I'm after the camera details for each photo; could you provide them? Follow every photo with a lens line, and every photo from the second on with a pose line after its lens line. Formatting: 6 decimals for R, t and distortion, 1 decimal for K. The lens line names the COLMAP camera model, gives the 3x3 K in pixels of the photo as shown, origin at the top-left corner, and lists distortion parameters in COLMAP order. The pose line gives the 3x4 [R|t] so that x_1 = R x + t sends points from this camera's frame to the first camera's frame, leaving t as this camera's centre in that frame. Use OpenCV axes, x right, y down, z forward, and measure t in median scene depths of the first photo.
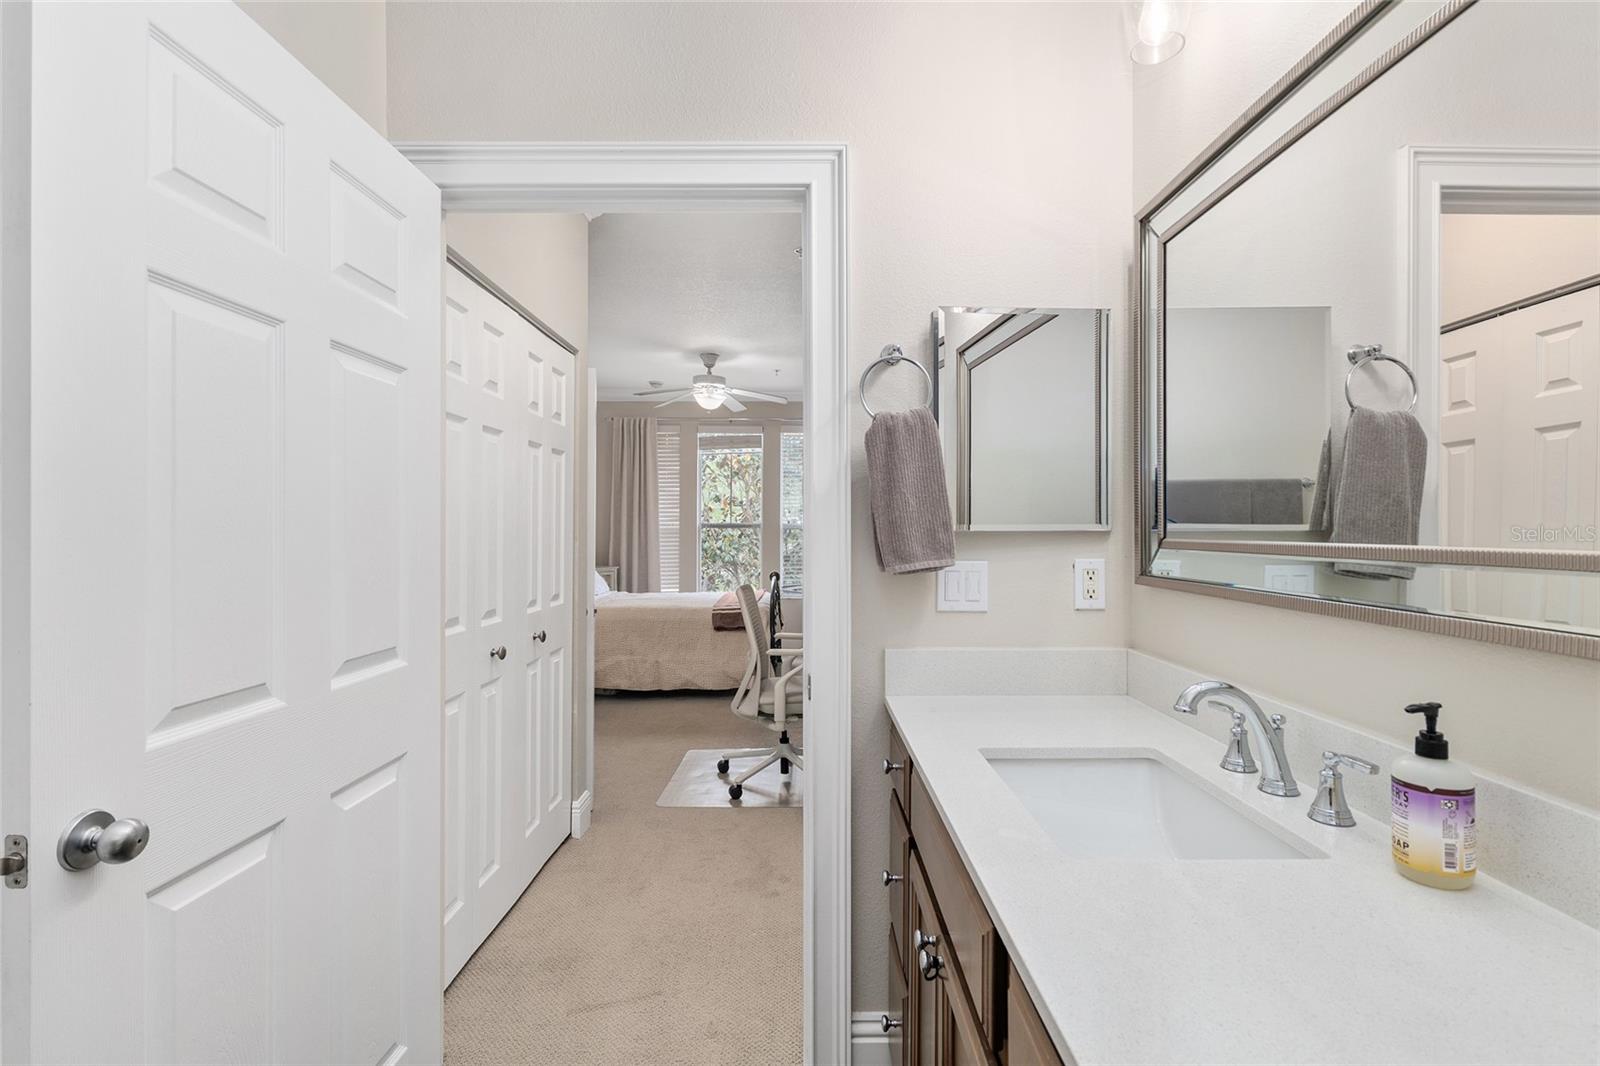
lens RADIAL K [[726.3, 0, 794.3], [0, 726.3, 539.2], [0, 0, 1]] dist [0.001712, -0.000217]
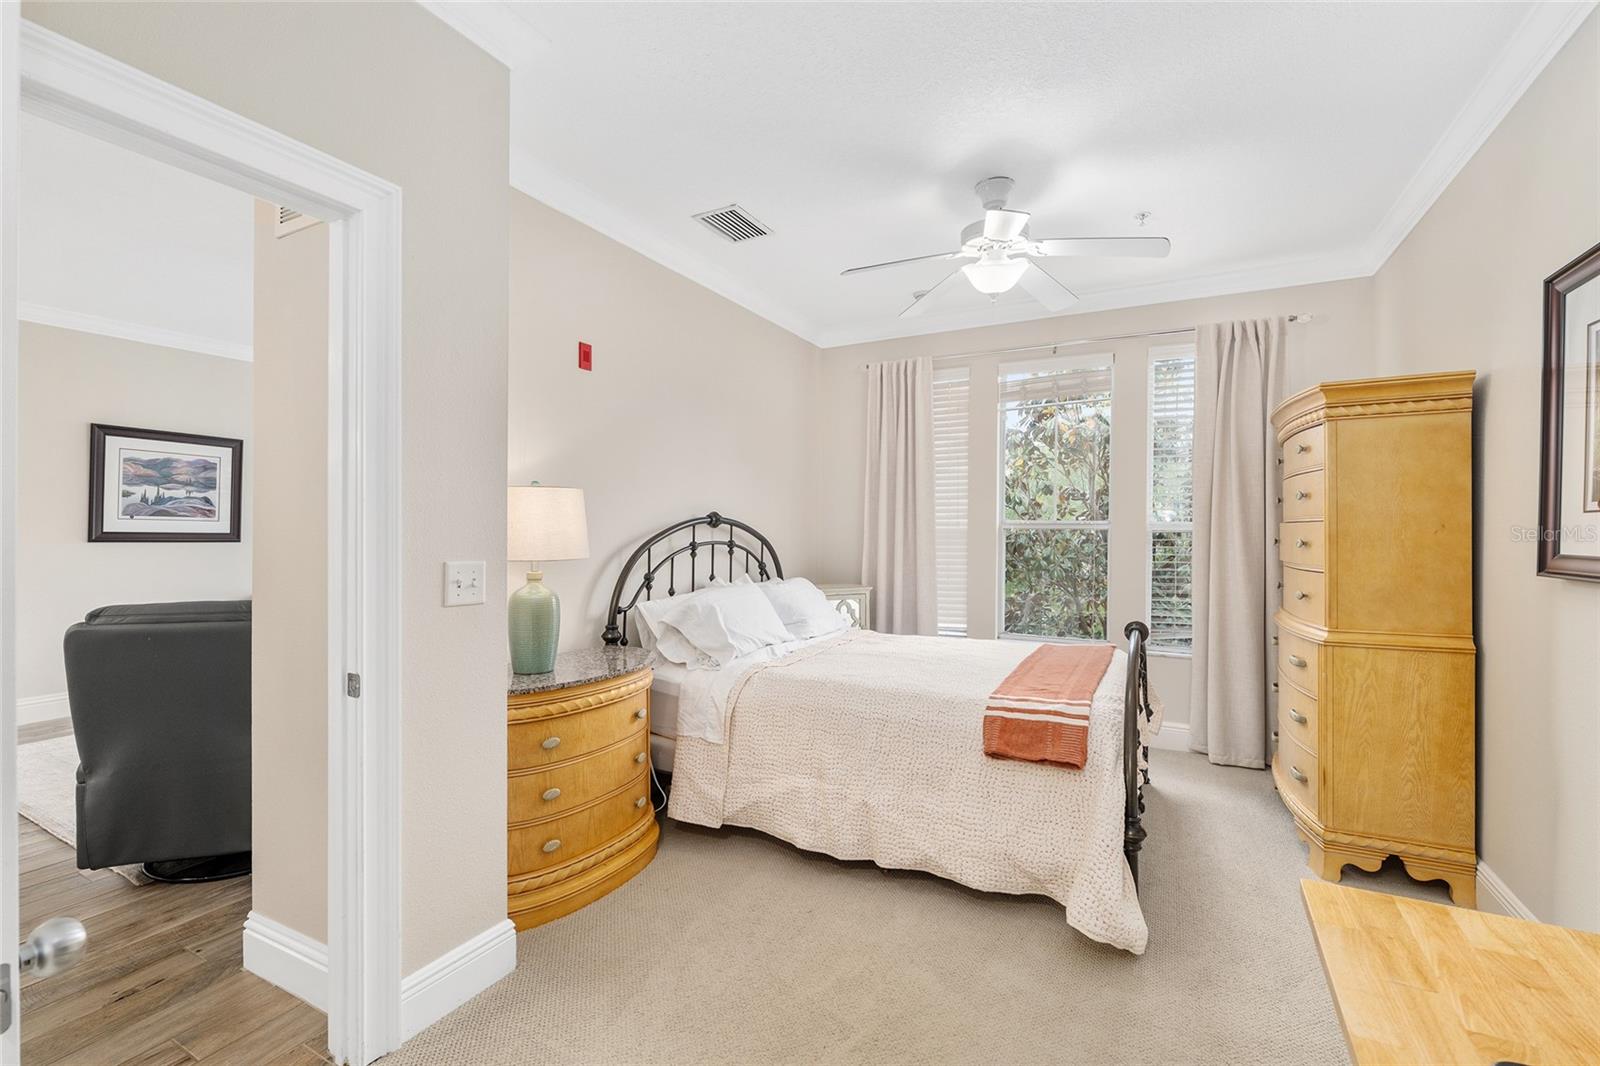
lens RADIAL K [[693.3, 0, 800.0], [0, 693.3, 533.0], [0, 0, 1]] dist [-0.000513, -0.000005]
pose [[0.889824, 0.004025, -0.456287, -0.012937], [-0.009114, 0.999918, -0.008953, -0.005016], [0.456214, 0.012125, 0.889788, 0.405449]]
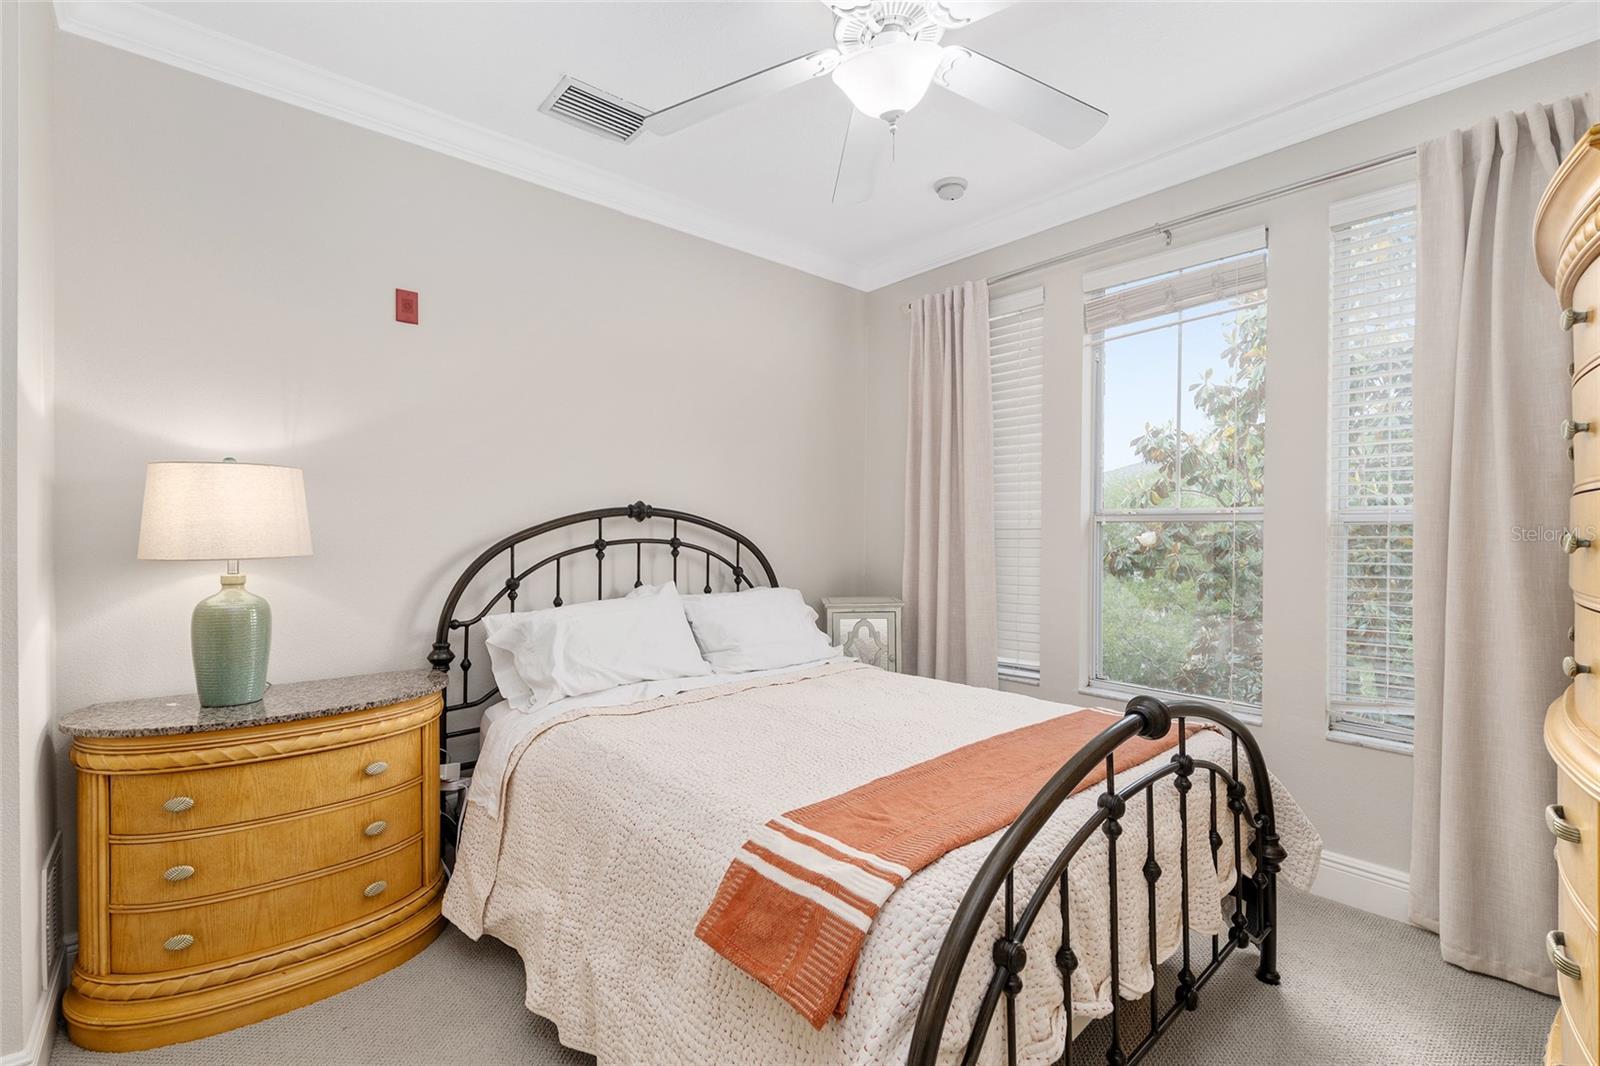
lens RADIAL K [[702.0, 0, 795.5], [0, 702.0, 533.2], [0, 0, 1]] dist [-0.001818, -0.000271]
pose [[0.668193, 0.002215, -0.743985, 0.057498], [-0.011879, 0.999900, -0.007692, -0.004033], [0.743893, 0.013978, 0.668152, 0.625332]]
